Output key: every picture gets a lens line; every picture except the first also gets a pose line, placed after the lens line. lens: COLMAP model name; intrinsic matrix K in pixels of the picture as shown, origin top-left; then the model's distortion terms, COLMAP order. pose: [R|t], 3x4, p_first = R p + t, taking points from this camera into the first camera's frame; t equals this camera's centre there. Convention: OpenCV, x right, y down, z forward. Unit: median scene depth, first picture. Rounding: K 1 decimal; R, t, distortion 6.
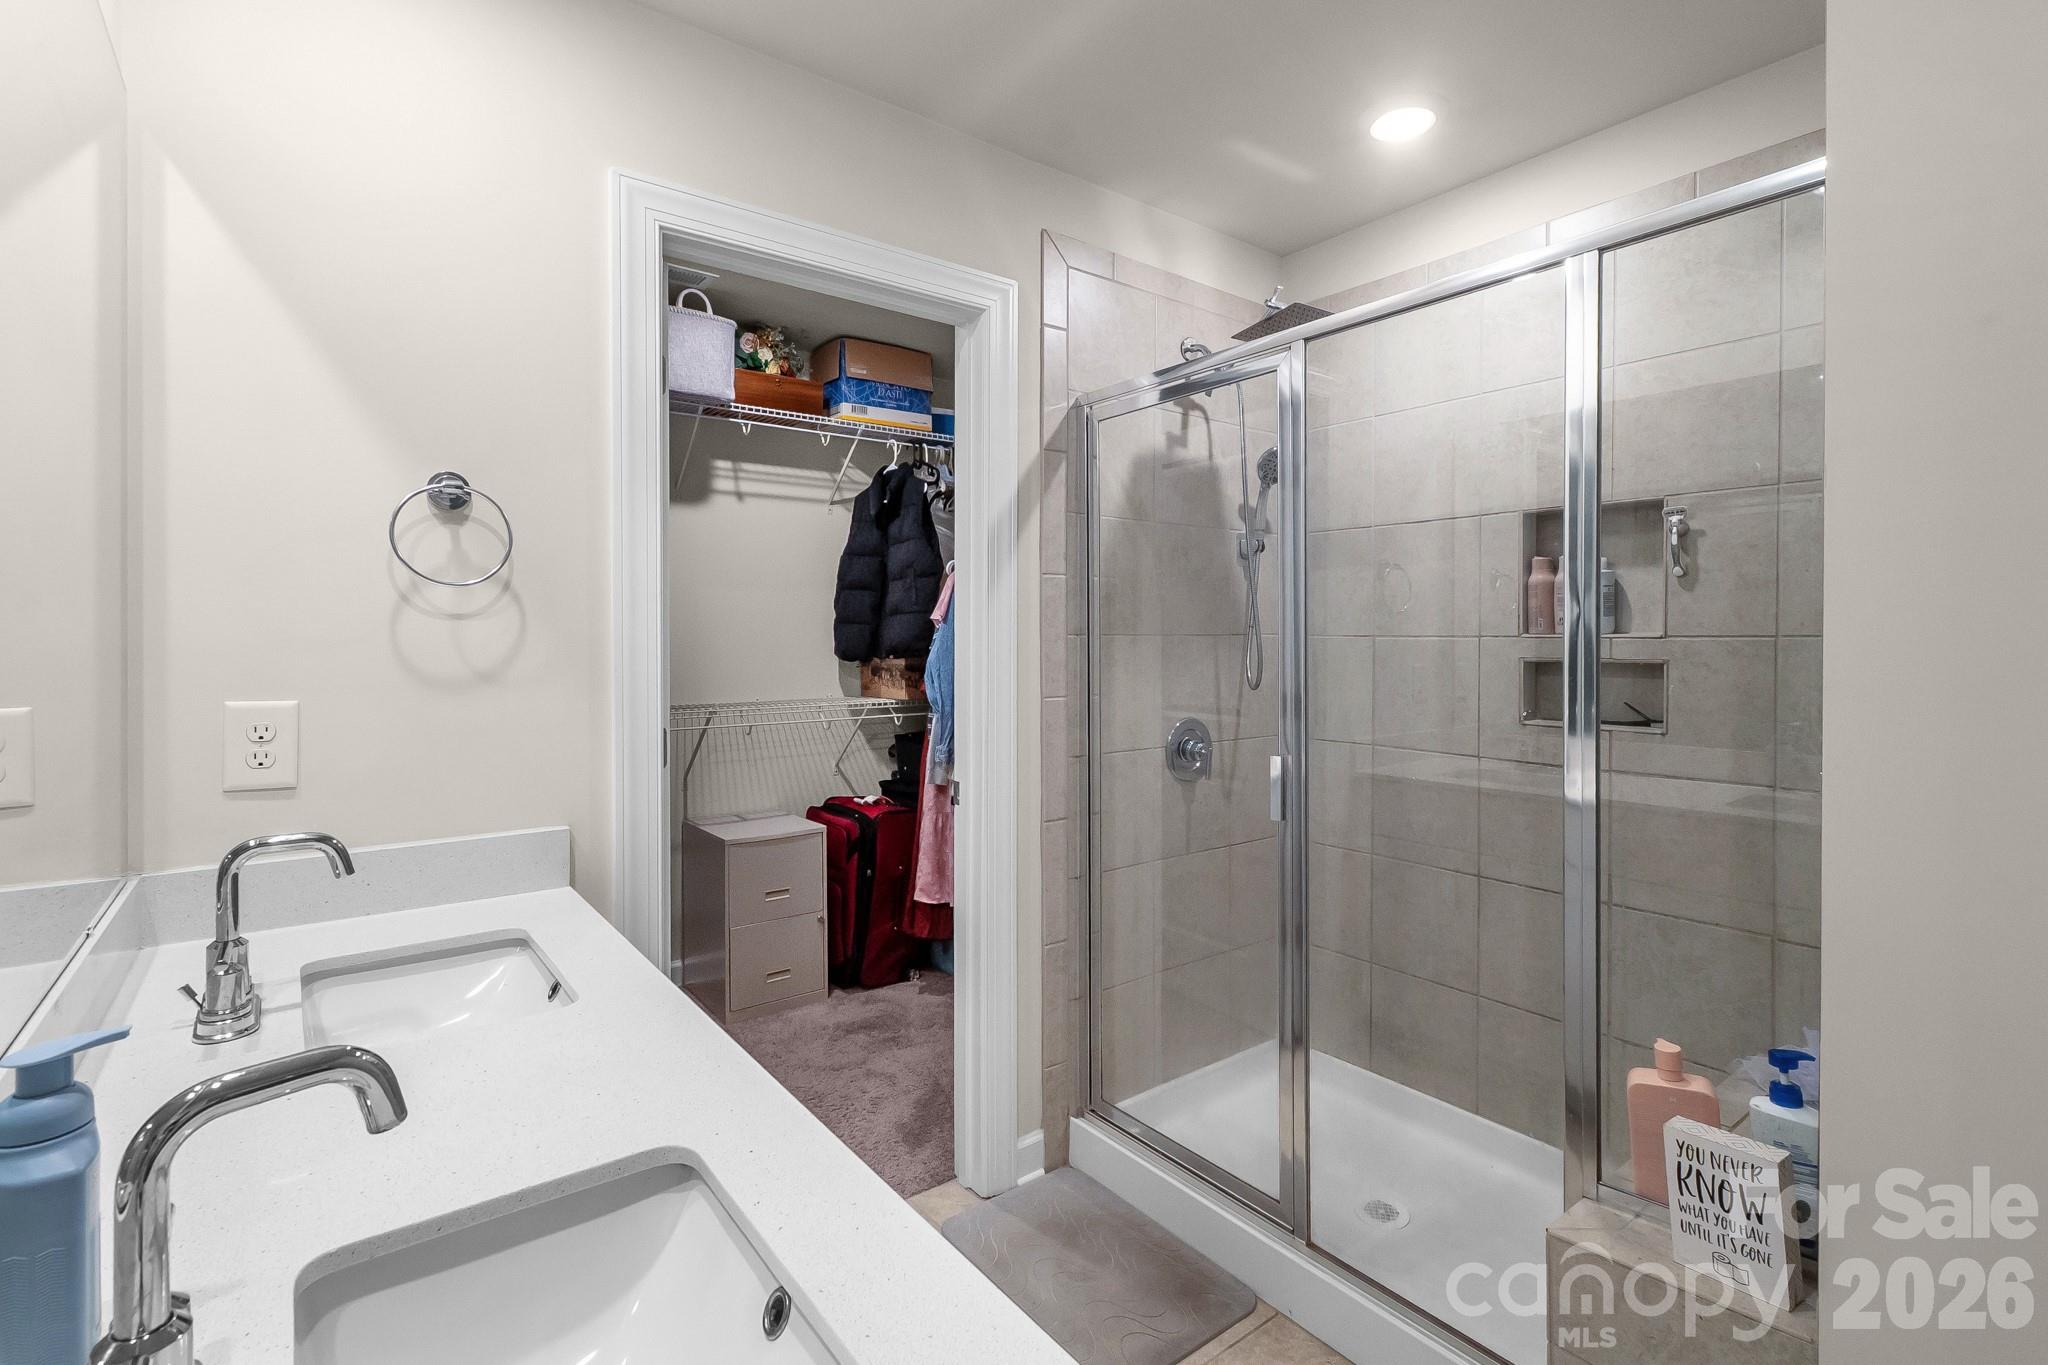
lens RADIAL K [[932.4, 0, 1020.8], [0, 932.4, 644.3], [0, 0, 1]] dist [0.002692, -0.000110]
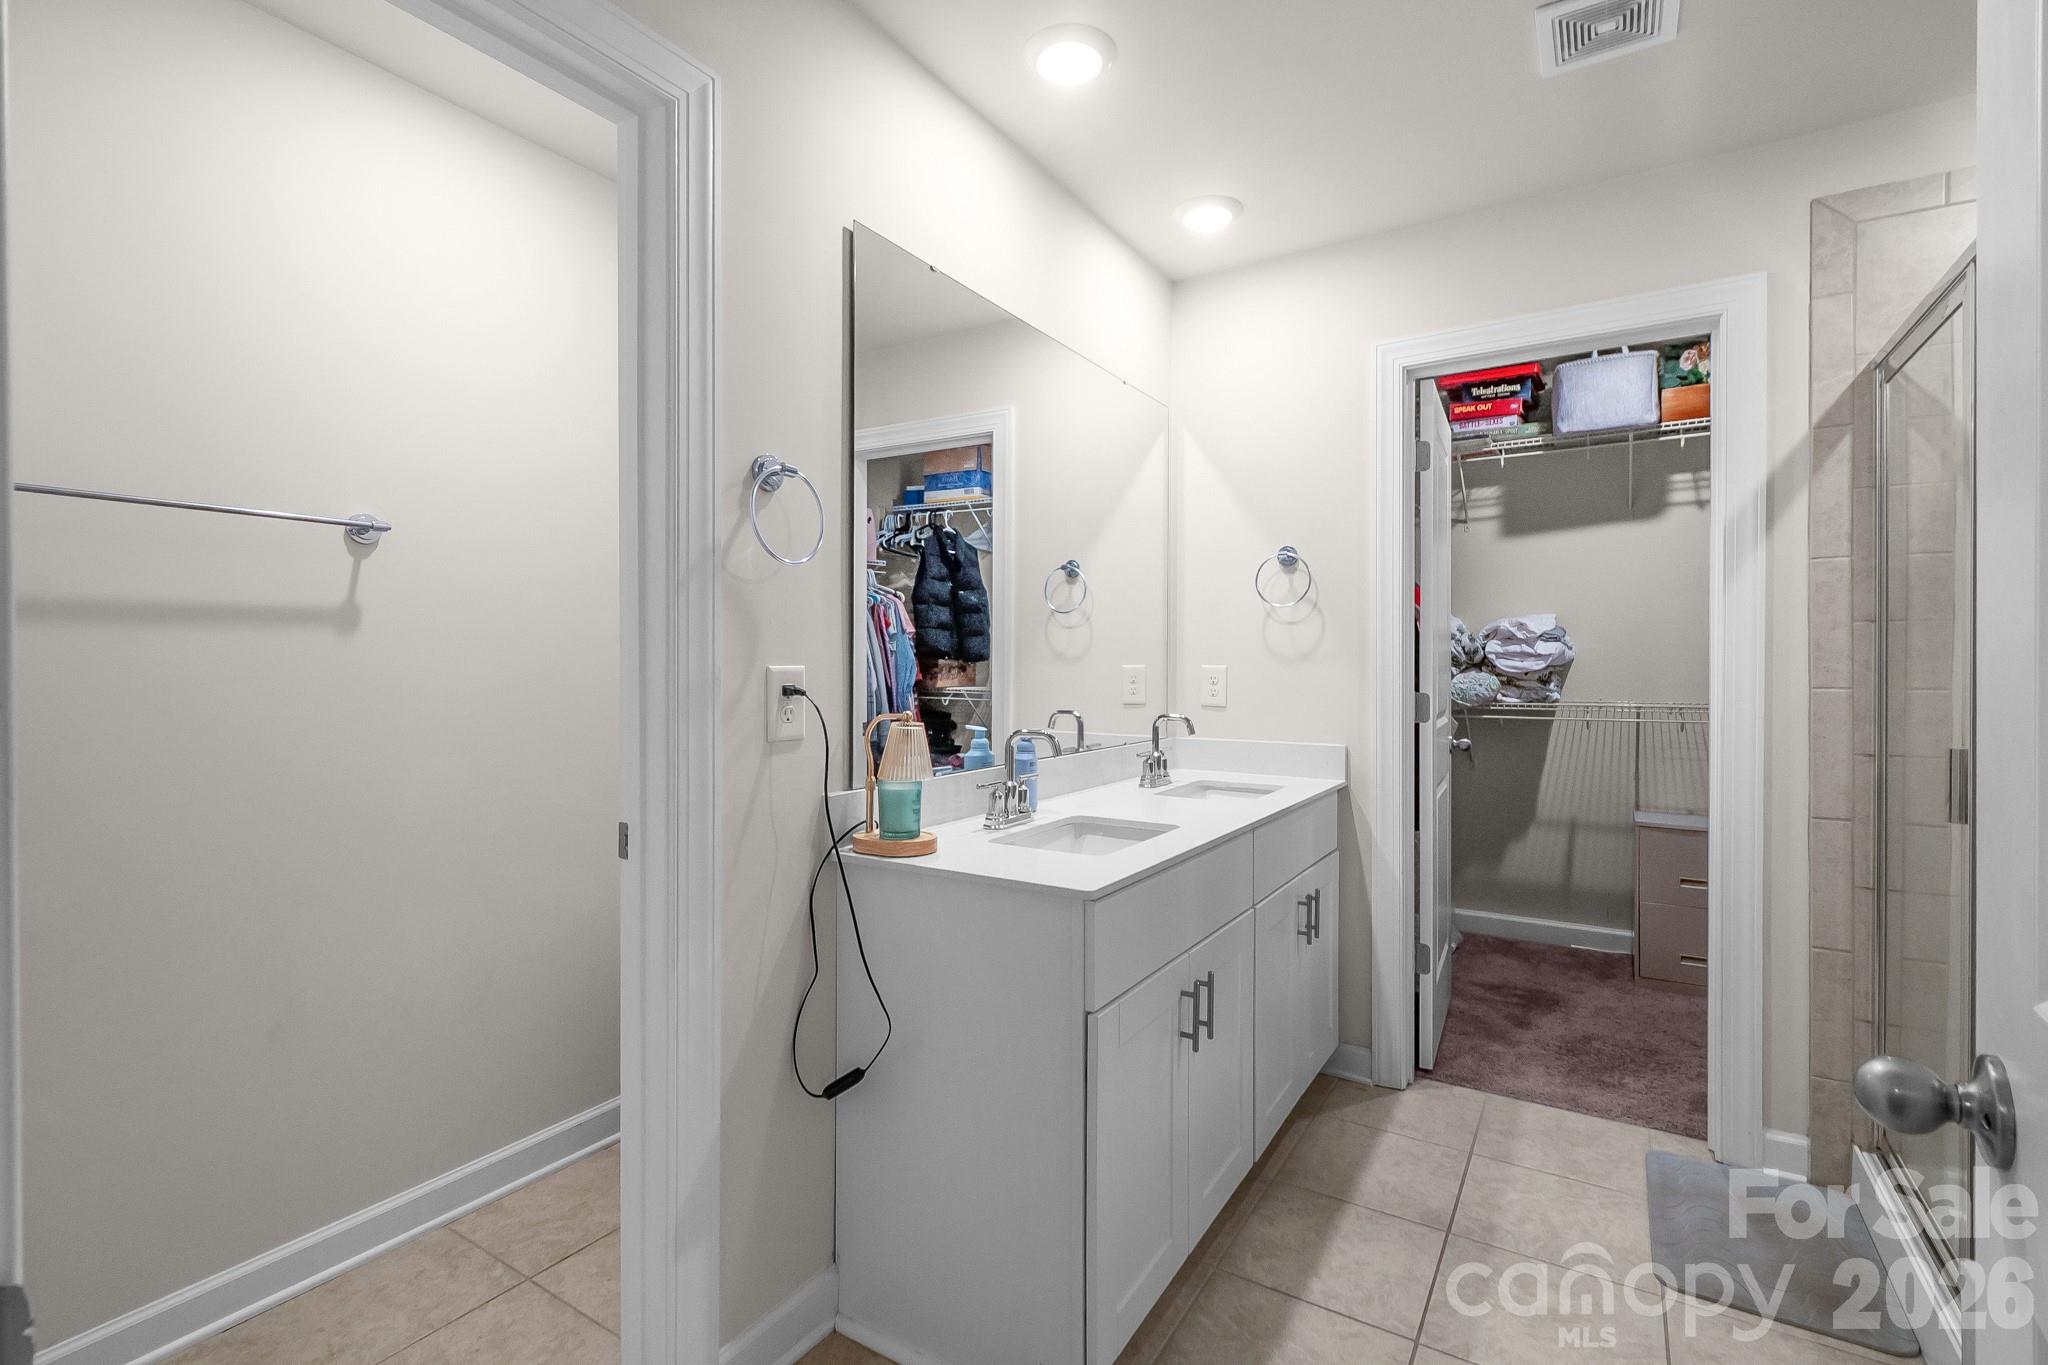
lens RADIAL K [[920.9, 0, 1032.3], [0, 920.9, 664.0], [0, 0, 1]] dist [0.001277, 0.000056]
pose [[0.348938, 0.000268, -0.937146, 0.624488], [-0.006301, 0.999978, -0.002061, 0.039189], [0.937125, 0.006624, 0.348932, -0.080503]]
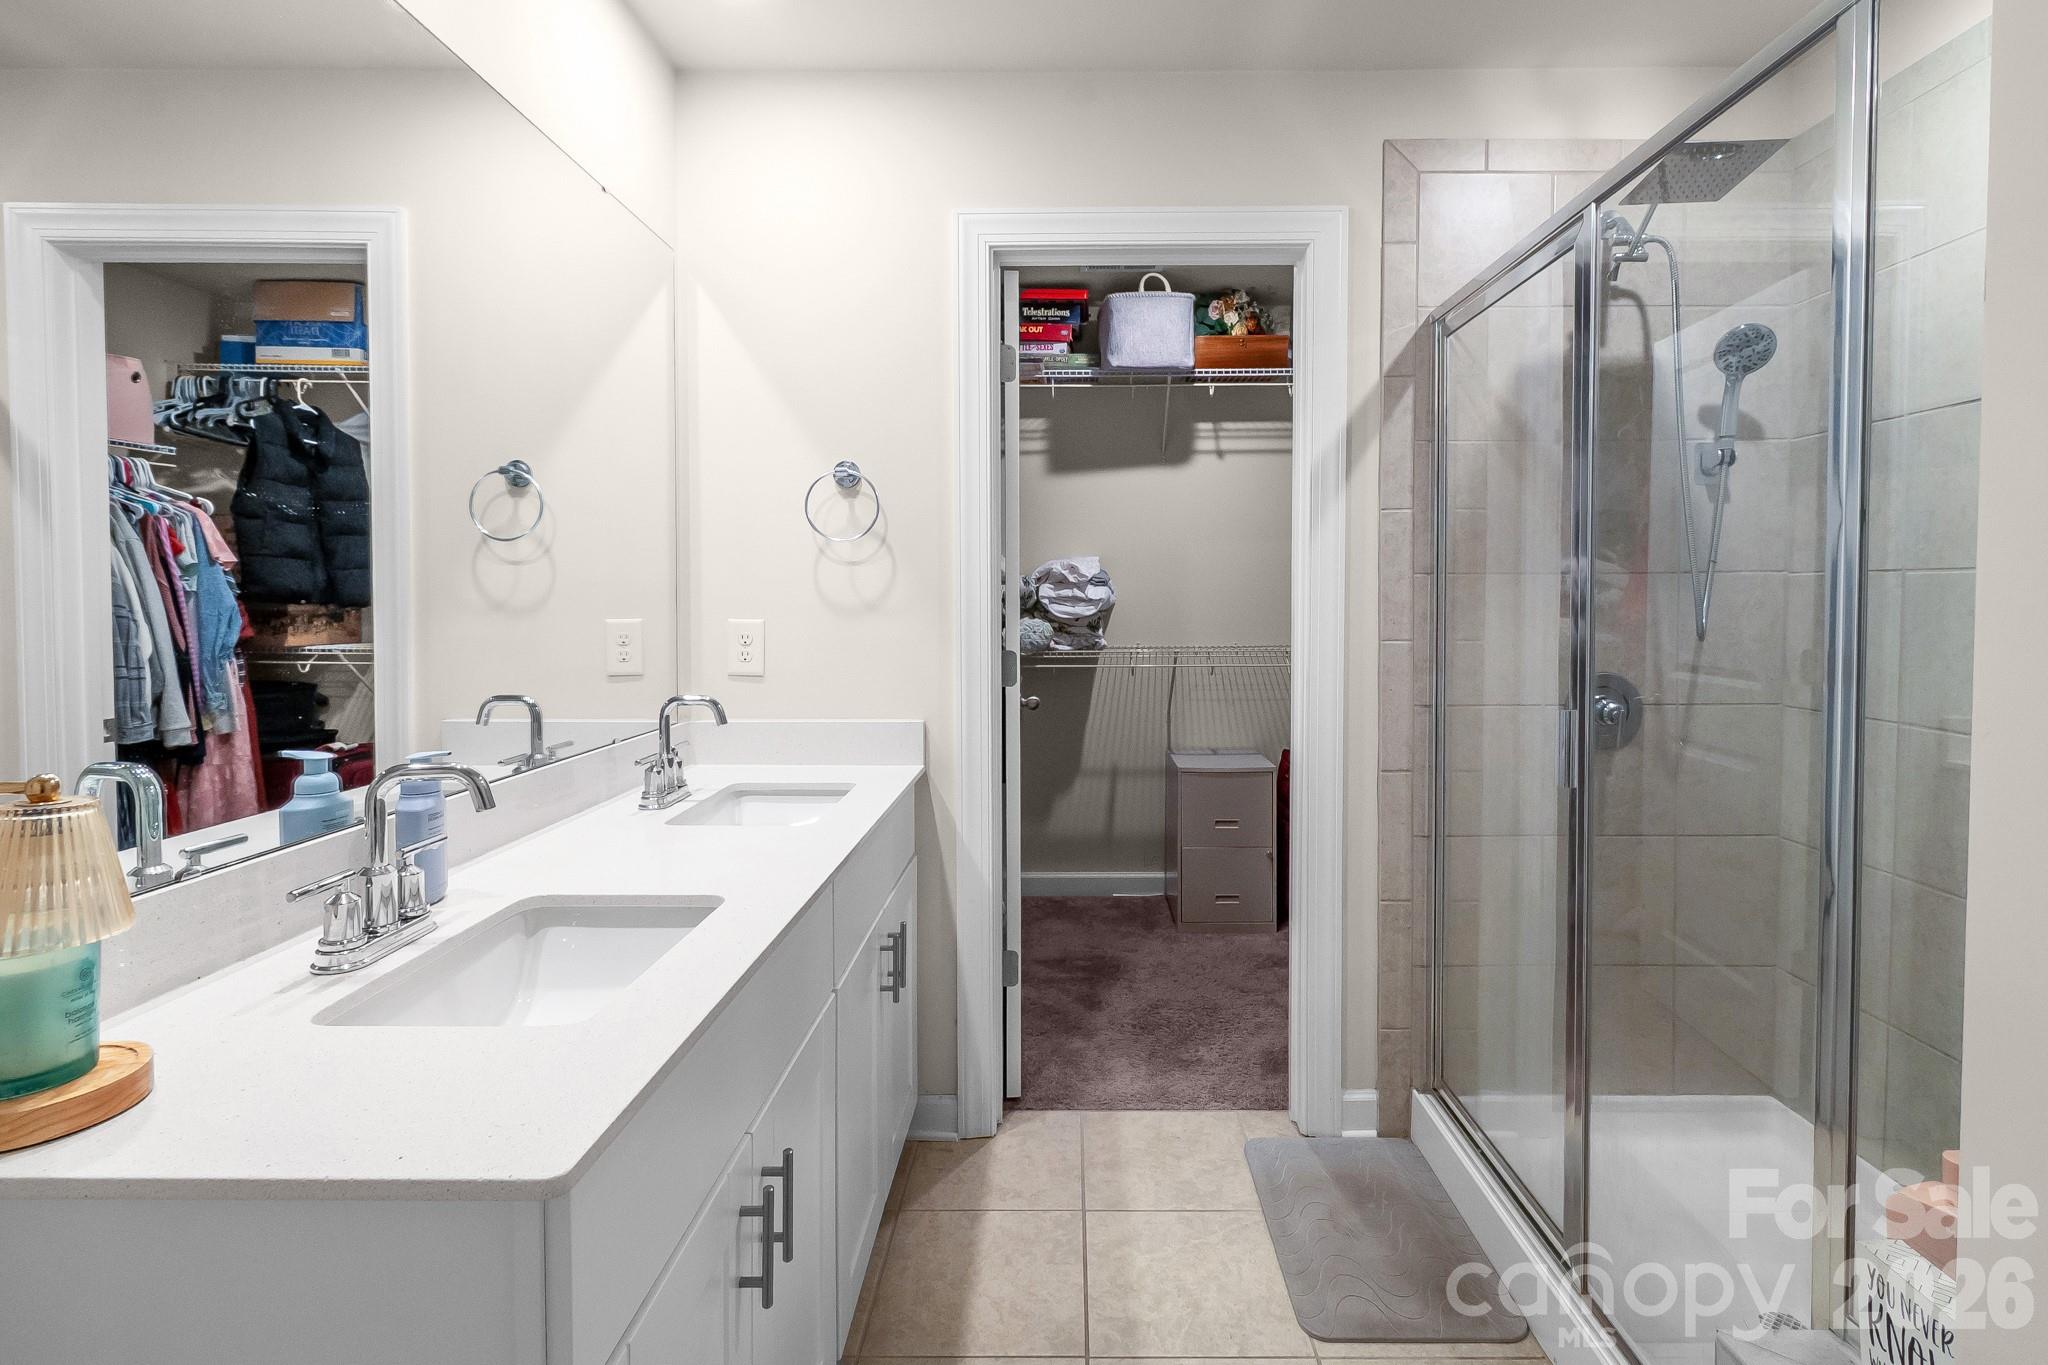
lens RADIAL K [[946.8, 0, 1068.2], [0, 946.8, 622.3], [0, 0, 1]] dist [0.006661, -0.000404]
pose [[0.793890, 0.013867, -0.607903, 0.352480], [-0.001758, 0.999788, 0.020510, 0.019581], [0.608058, -0.015214, 0.793747, 0.041285]]
